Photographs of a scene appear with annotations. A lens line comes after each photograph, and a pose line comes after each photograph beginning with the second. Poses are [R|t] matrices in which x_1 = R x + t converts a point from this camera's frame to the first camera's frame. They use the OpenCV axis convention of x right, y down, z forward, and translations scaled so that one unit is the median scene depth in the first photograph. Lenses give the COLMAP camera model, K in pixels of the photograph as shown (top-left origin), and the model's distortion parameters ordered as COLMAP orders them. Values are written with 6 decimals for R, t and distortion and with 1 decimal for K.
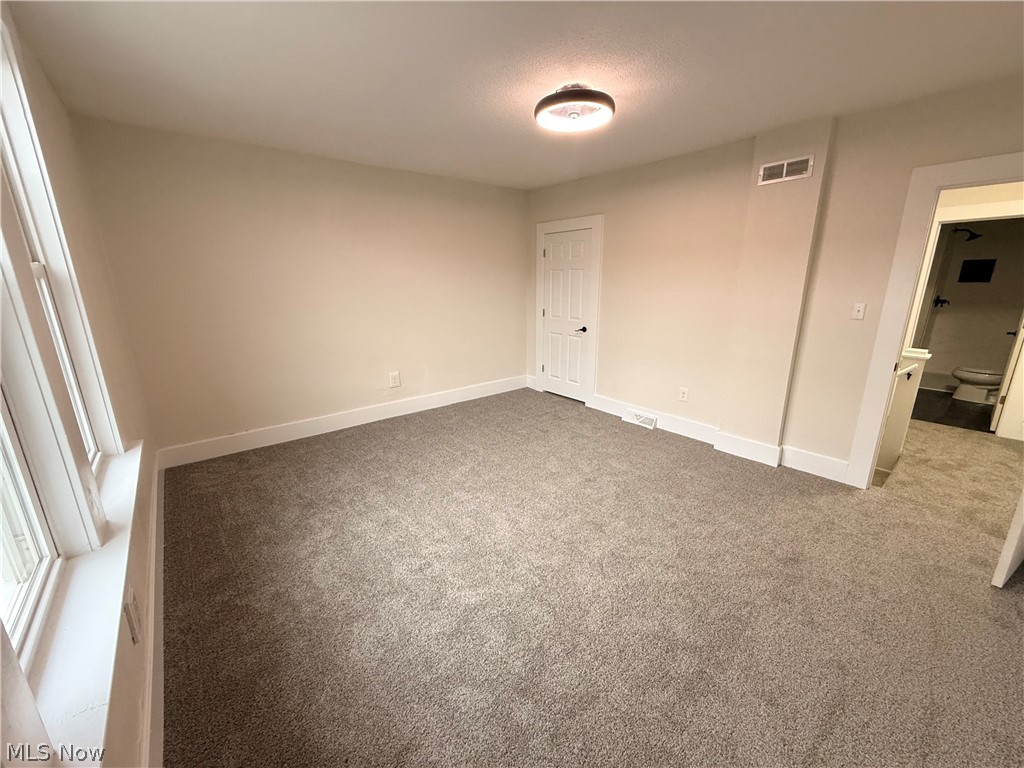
lens RADIAL K [[405.3, 0, 508.0], [0, 405.3, 382.5], [0, 0, 1]] dist [0.000310, 0.000222]
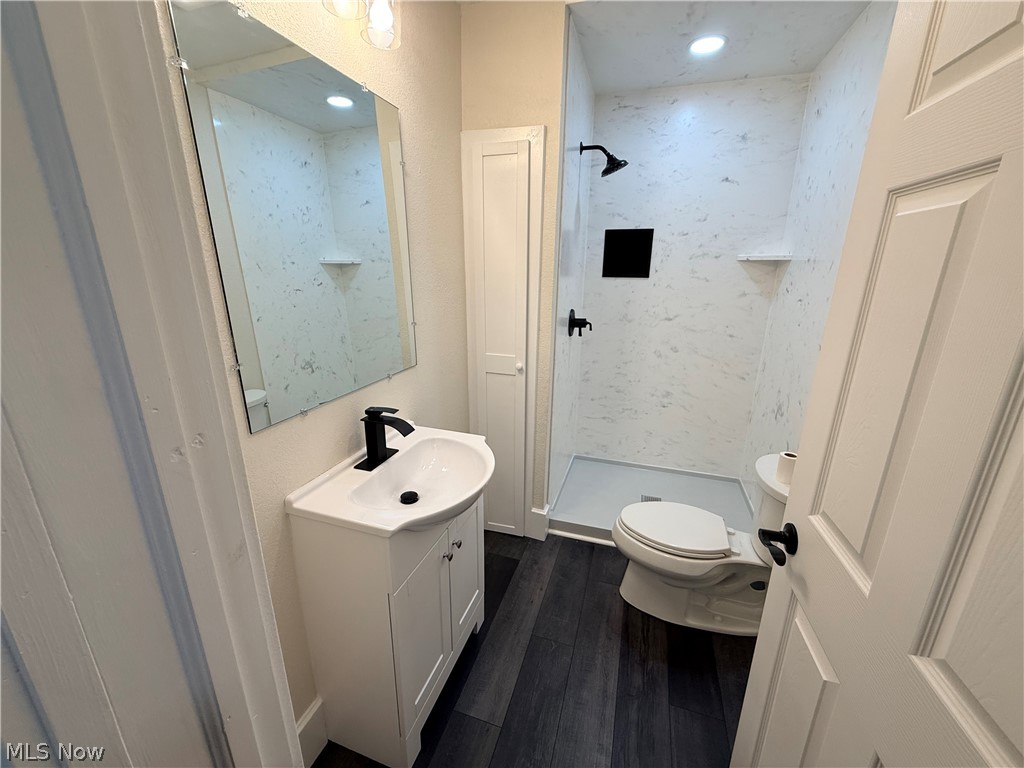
lens RADIAL K [[405.3, 0, 512.4], [0, 405.3, 383.9], [0, 0, 1]] dist [0.000310, 0.000222]
pose [[0.835024, -0.138807, 0.532417, 0.776560], [0.124502, 0.990224, 0.062899, -0.172435], [-0.535943, 0.013765, 0.844142, 0.679487]]
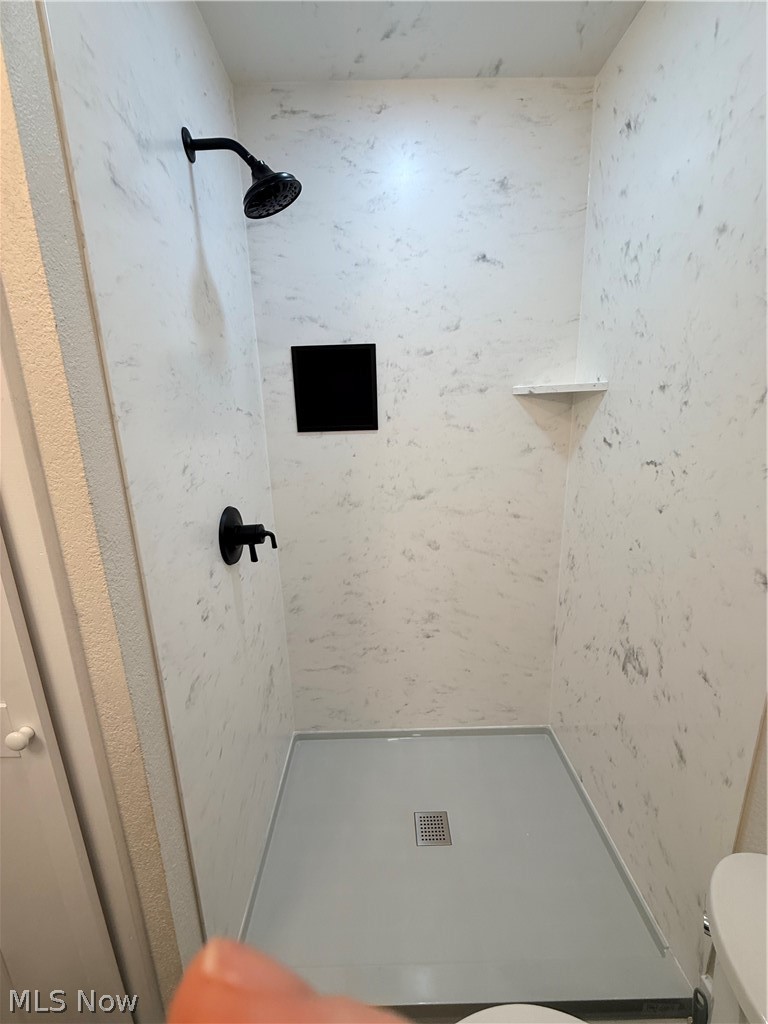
lens RADIAL K [[405.3, 0, 381.4], [0, 405.3, 509.5], [0, 0, 1]] dist [0.000310, 0.000222]
pose [[0.619440, -0.198407, 0.759558, 0.963203], [0.223511, 0.972065, 0.071637, -0.212392], [-0.752553, 0.125395, 0.646482, 0.820958]]
